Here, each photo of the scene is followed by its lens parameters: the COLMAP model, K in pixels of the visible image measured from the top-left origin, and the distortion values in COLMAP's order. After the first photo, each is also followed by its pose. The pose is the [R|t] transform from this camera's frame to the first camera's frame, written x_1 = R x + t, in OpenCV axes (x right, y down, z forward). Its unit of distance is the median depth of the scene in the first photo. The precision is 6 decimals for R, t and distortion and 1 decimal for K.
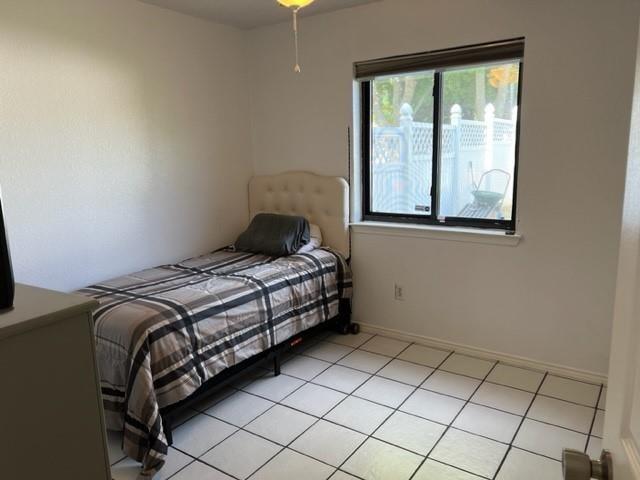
lens RADIAL K [[480.5, 0, 319.6], [0, 480.5, 240.8], [0, 0, 1]] dist [0.052325, -0.050023]
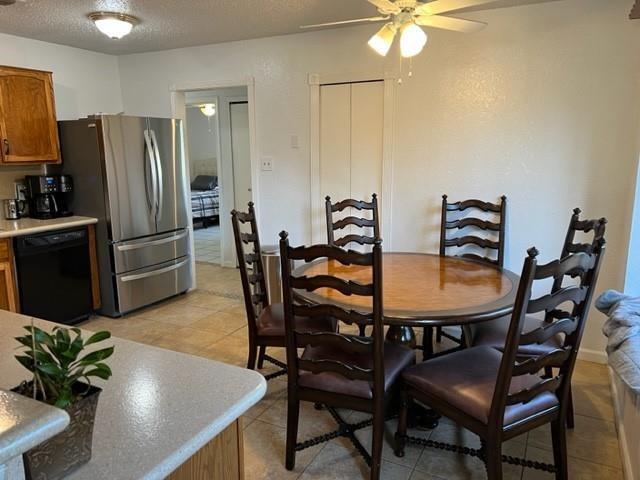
lens RADIAL K [[480.5, 0, 320.9], [0, 480.5, 239.3], [0, 0, 1]] dist [0.052325, -0.050023]
pose [[0.990734, -0.004194, 0.135752, 0.195524], [0.003554, 0.999981, 0.004951, 0.322315], [-0.135770, -0.004422, 0.990730, -1.898659]]
